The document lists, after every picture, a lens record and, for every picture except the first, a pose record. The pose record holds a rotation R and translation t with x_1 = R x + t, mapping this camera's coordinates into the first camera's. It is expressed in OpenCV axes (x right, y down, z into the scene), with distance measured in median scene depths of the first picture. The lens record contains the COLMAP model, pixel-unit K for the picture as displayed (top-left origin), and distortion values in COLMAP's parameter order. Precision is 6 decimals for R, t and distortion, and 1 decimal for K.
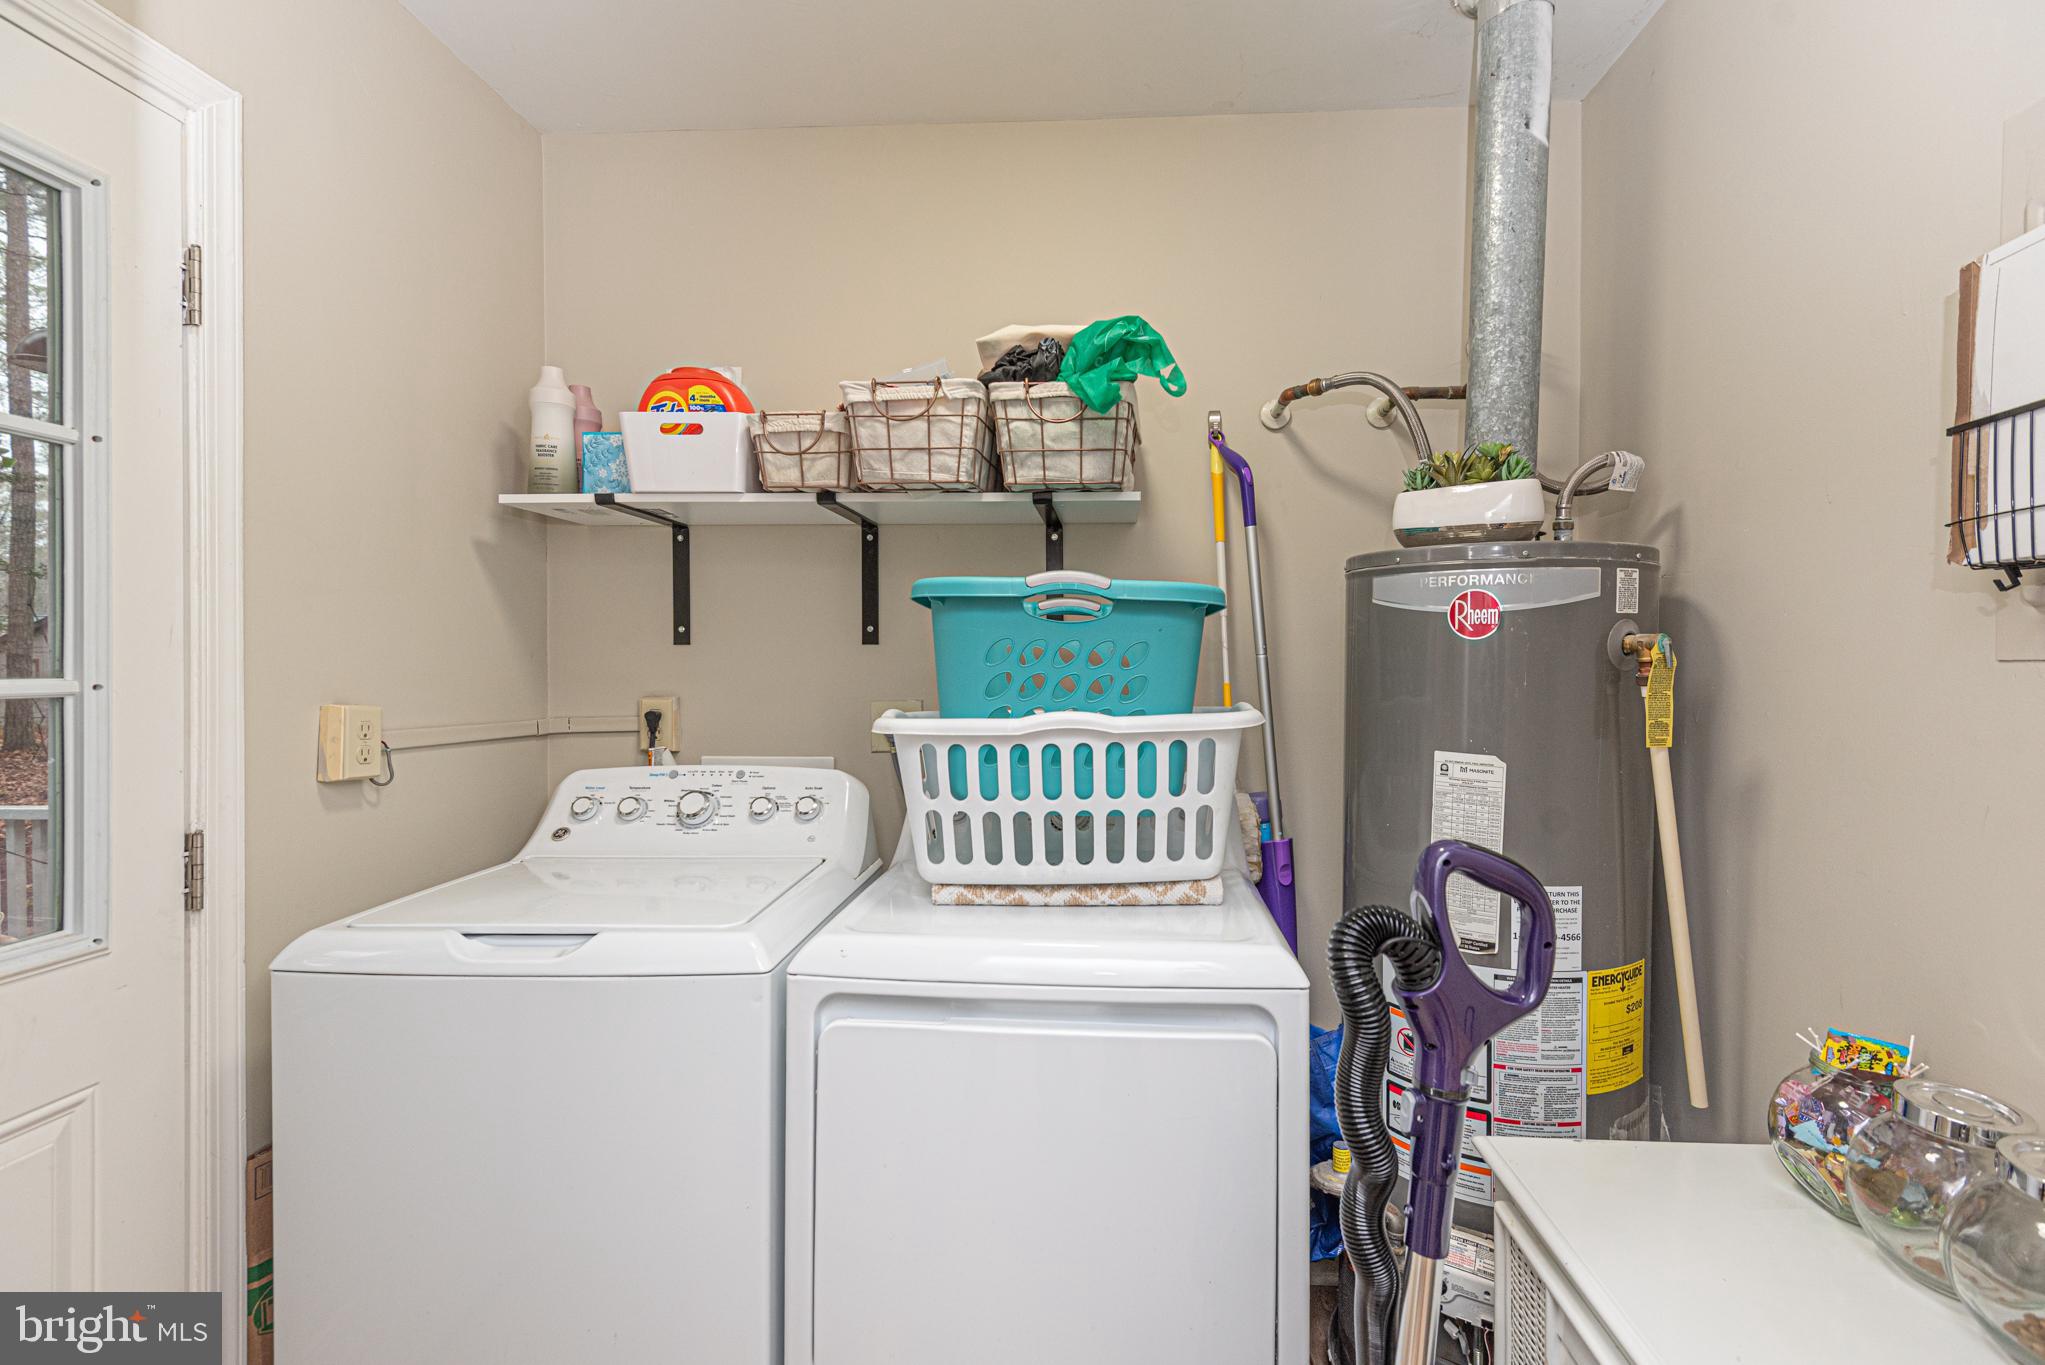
lens RADIAL K [[916.2, 0, 1032.2], [0, 916.2, 673.0], [0, 0, 1]] dist [0.040455, -0.020955]
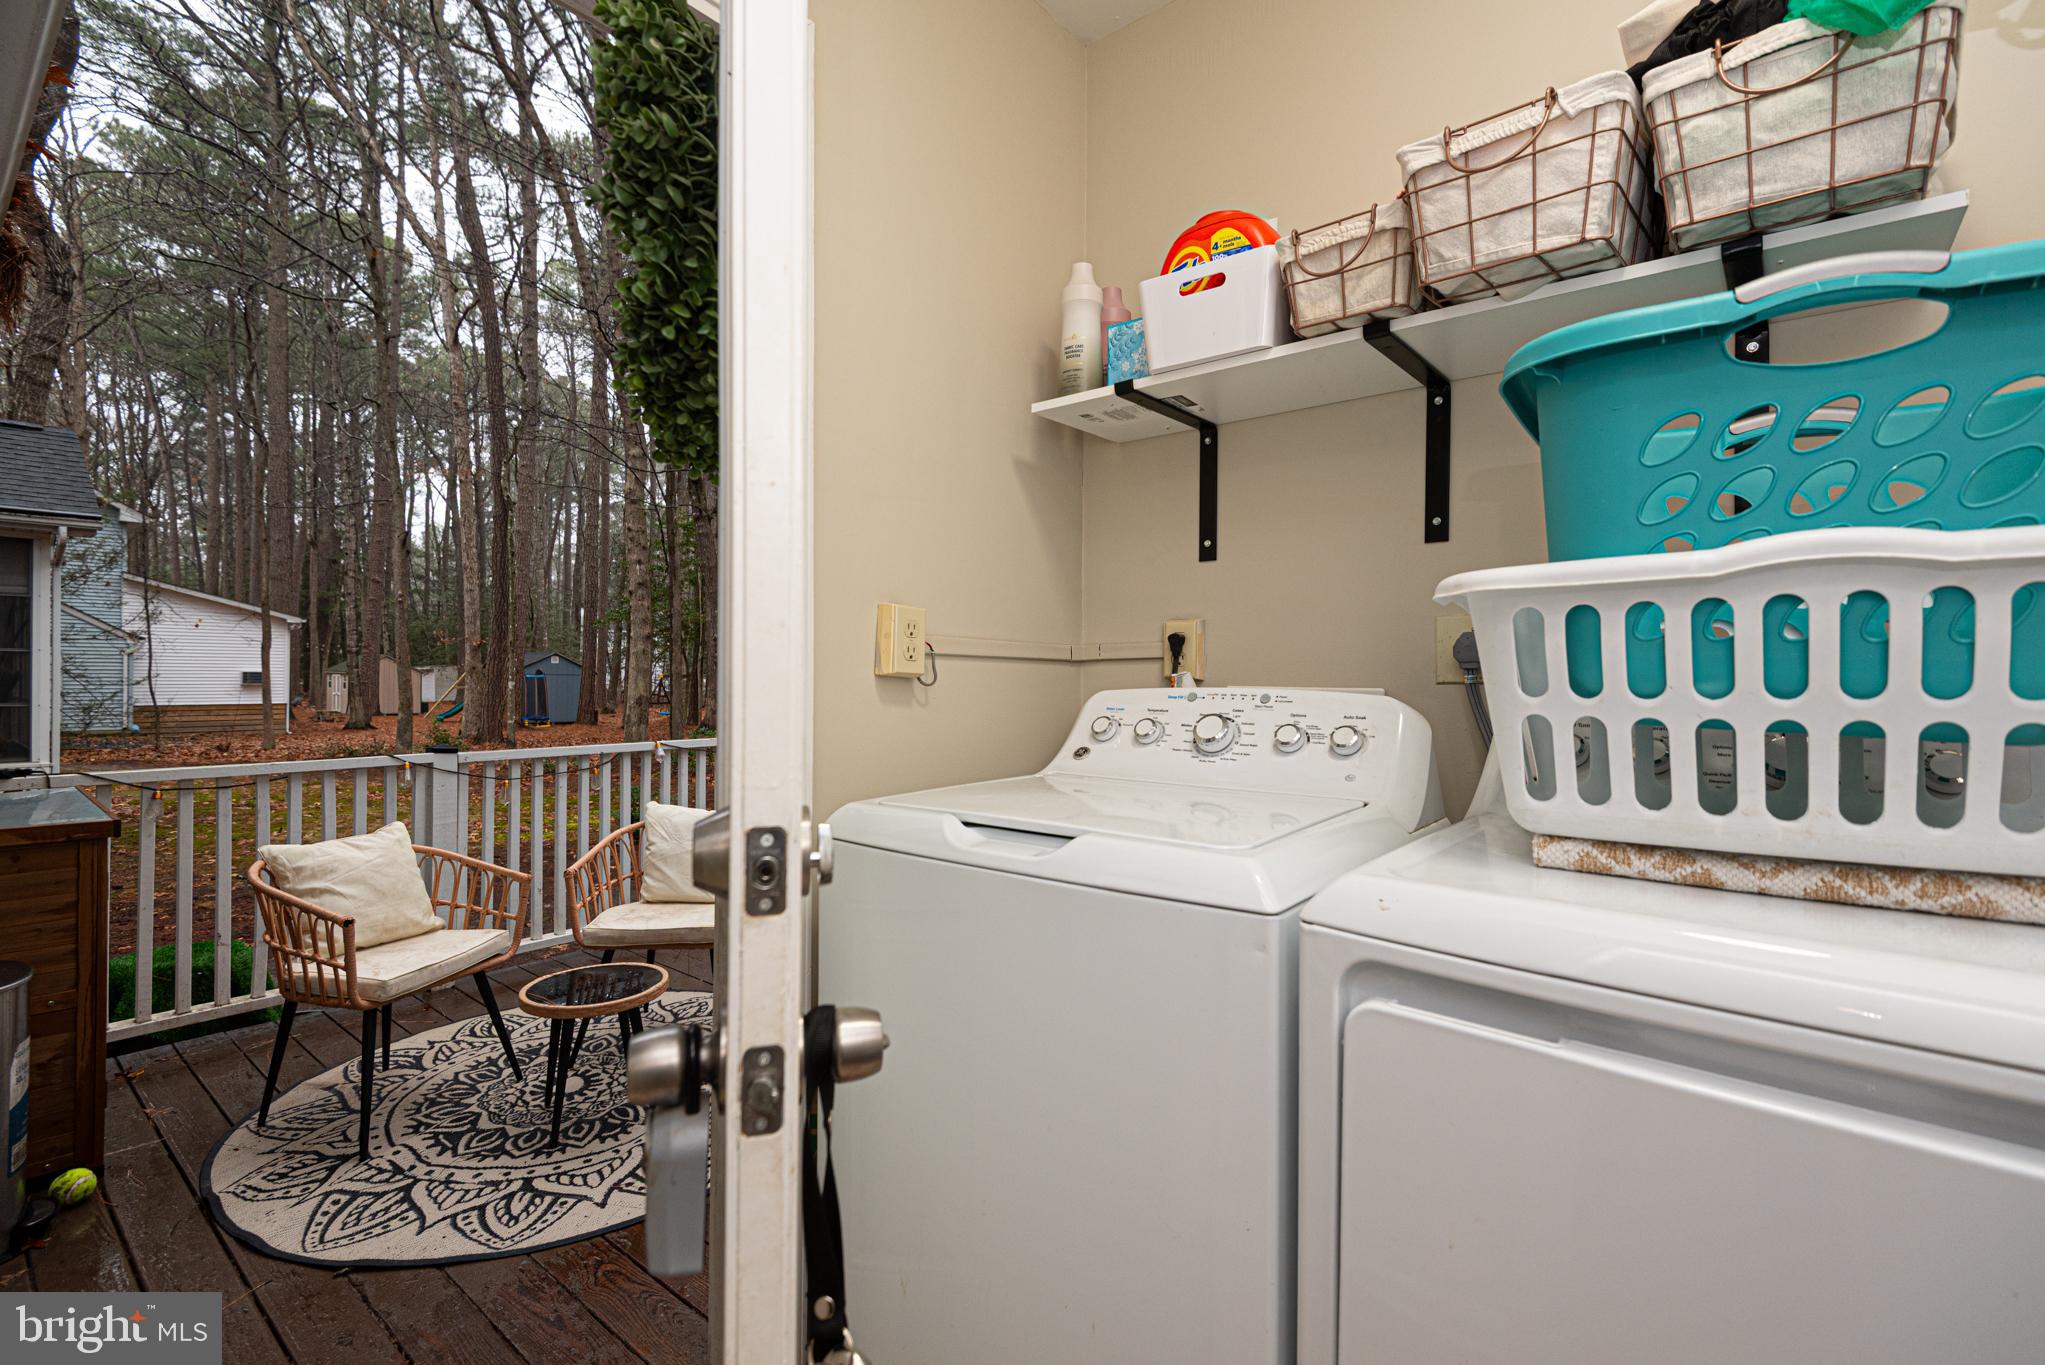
lens RADIAL K [[860.0, 0, 1039.6], [0, 860.0, 685.7], [0, 0, 1]] dist [0.014230, -0.007160]
pose [[0.820648, 0.009238, -0.571360, -0.042075], [-0.018730, 0.999767, -0.010738, 0.122763], [0.571128, 0.019514, 0.820629, 0.265213]]
